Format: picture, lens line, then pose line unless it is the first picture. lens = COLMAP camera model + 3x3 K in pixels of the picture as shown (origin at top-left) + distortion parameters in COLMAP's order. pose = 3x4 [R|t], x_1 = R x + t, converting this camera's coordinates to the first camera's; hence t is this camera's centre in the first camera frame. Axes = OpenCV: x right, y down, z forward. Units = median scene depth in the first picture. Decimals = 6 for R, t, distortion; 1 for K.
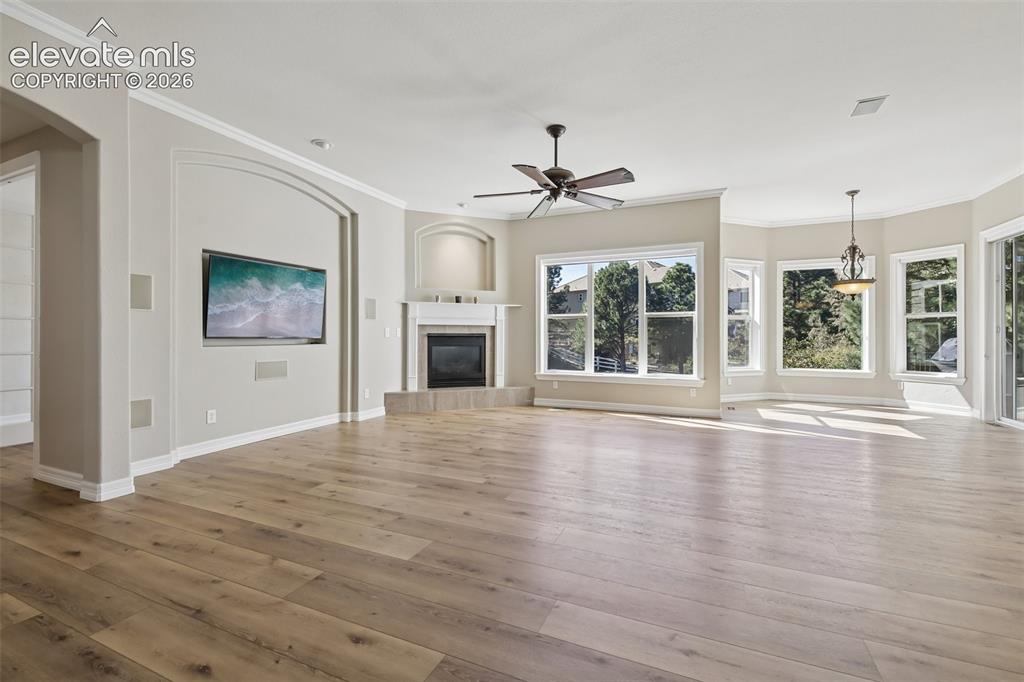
lens RADIAL K [[446.0, 0, 513.9], [0, 446.0, 335.0], [0, 0, 1]] dist [0.007815, -0.004355]
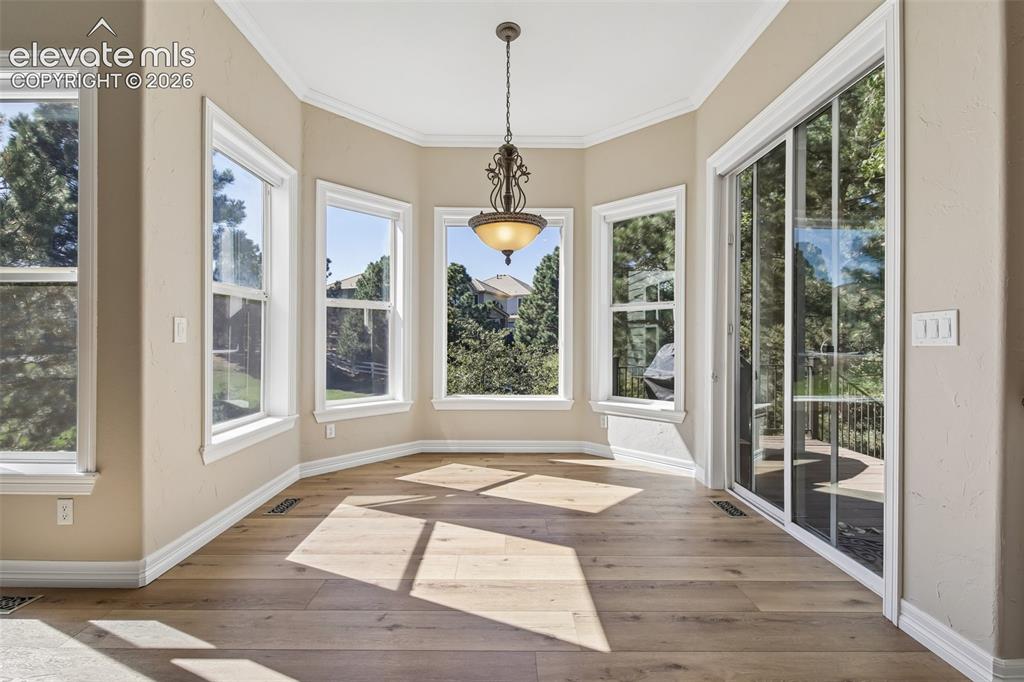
lens RADIAL K [[446.0, 0, 510.9], [0, 446.0, 340.1], [0, 0, 1]] dist [0.007815, -0.004355]
pose [[0.909726, 0.002783, 0.415200, 0.532091], [-0.003734, 0.999992, 0.001480, 0.001293], [-0.415192, -0.002897, 0.909729, 0.538395]]
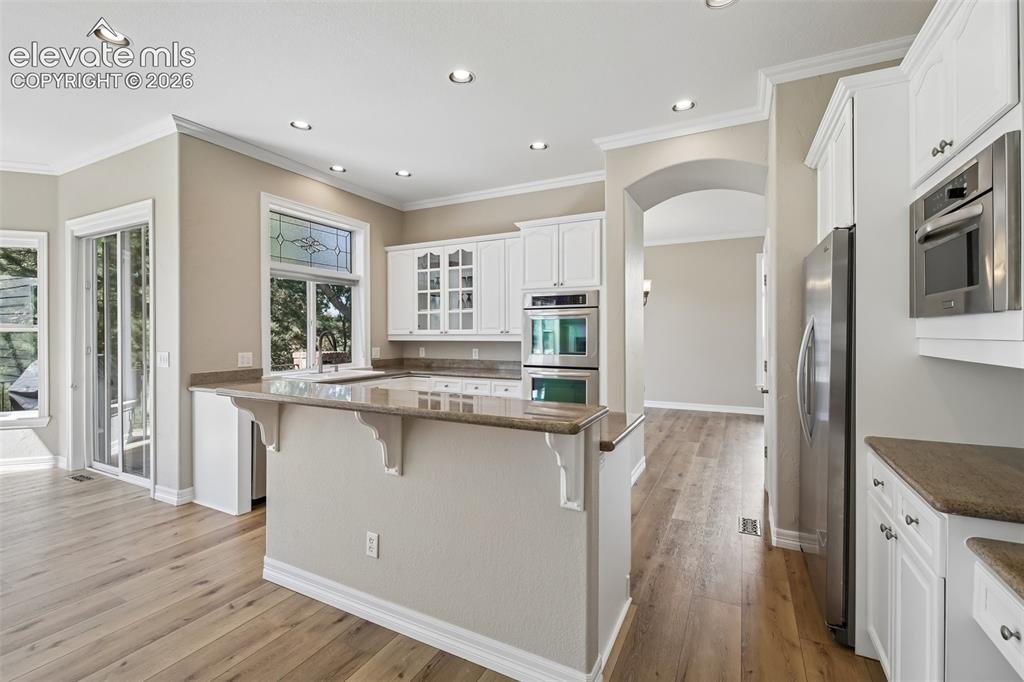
lens RADIAL K [[446.0, 0, 507.0], [0, 446.0, 335.8], [0, 0, 1]] dist [0.007815, -0.004355]
pose [[0.059744, -0.006716, 0.998191, 0.311192], [-0.001751, 0.999975, 0.006833, -0.040949], [-0.998212, -0.002156, 0.059731, 0.201203]]
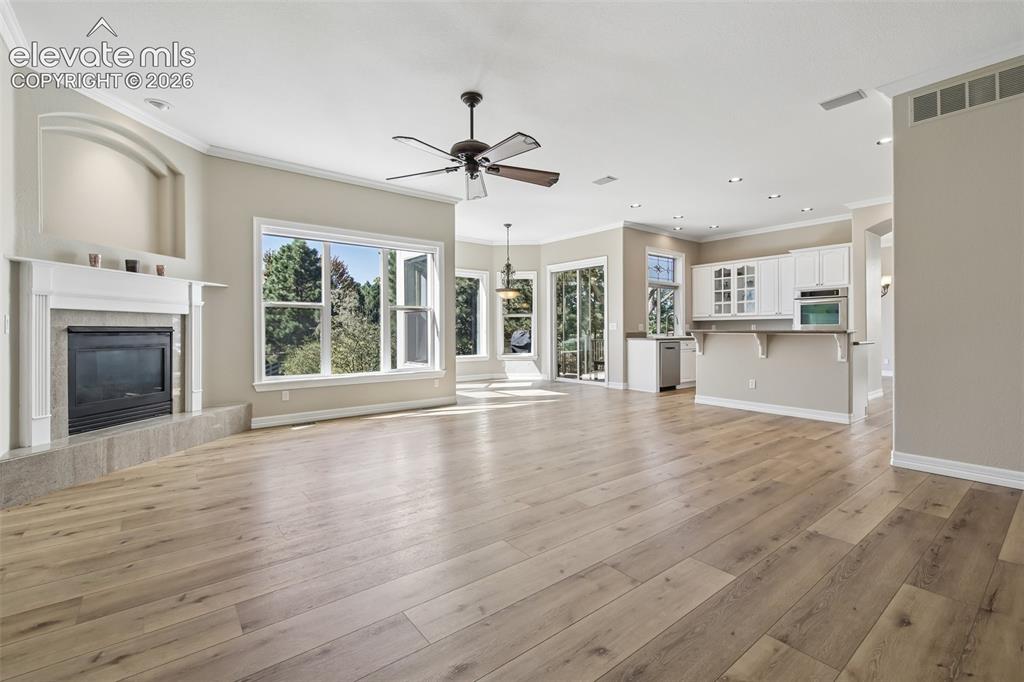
lens RADIAL K [[446.0, 0, 510.1], [0, 446.0, 330.0], [0, 0, 1]] dist [0.007815, -0.004355]
pose [[0.465096, -0.003424, 0.885253, -0.426449], [0.002357, 0.999994, 0.002629, 0.000346], [-0.885257, 0.000864, 0.465101, 0.335485]]
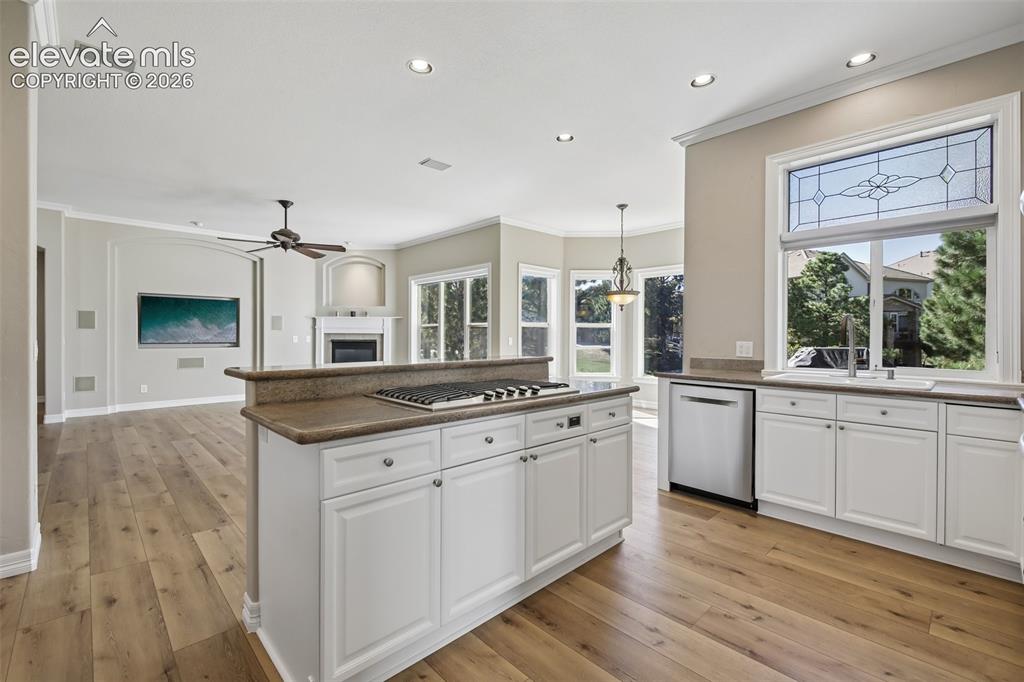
lens RADIAL K [[446.0, 0, 511.4], [0, 446.0, 335.6], [0, 0, 1]] dist [0.007815, -0.004355]
pose [[0.925512, 0.002732, -0.378708, 0.855375], [-0.002192, 0.999996, 0.001859, -0.020200], [0.378712, -0.000891, 0.925514, -0.044709]]
